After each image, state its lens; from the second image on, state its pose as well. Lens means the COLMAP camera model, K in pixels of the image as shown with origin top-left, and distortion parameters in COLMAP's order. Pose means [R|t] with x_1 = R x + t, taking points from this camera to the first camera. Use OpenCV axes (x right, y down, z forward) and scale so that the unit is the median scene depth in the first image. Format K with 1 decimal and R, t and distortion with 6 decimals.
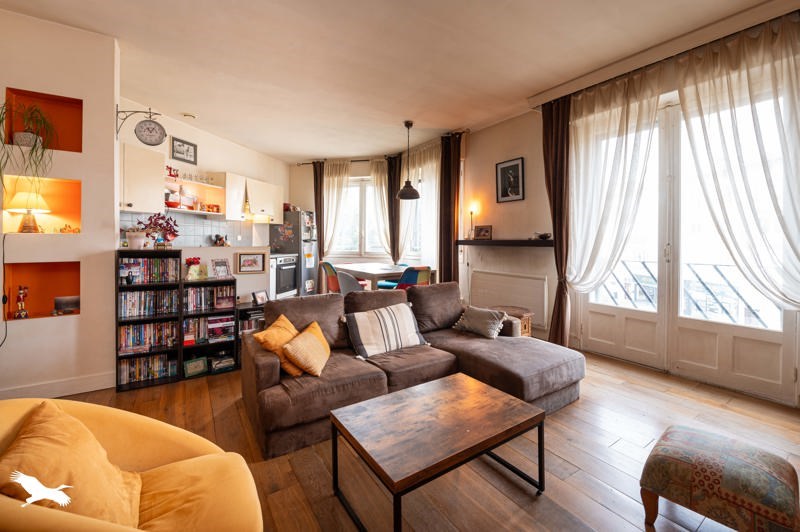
lens RADIAL K [[339.0, 0, 402.9], [0, 339.0, 241.7], [0, 0, 1]] dist [-0.000350, -0.000004]
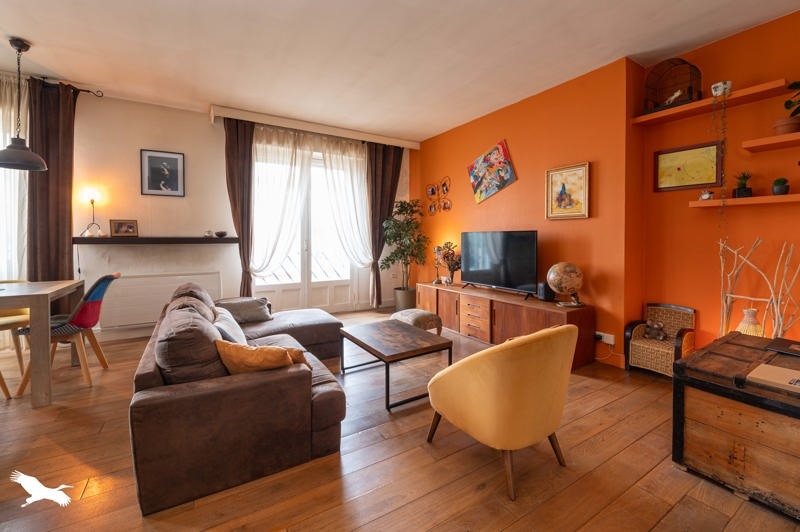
lens RADIAL K [[339.0, 0, 402.9], [0, 339.0, 241.7], [0, 0, 1]] dist [-0.000350, -0.000004]
pose [[0.038268, -0.008812, 0.999229, -0.600790], [0.008256, 0.999930, 0.008502, 0.004368], [-0.999233, 0.007925, 0.038338, 0.320317]]
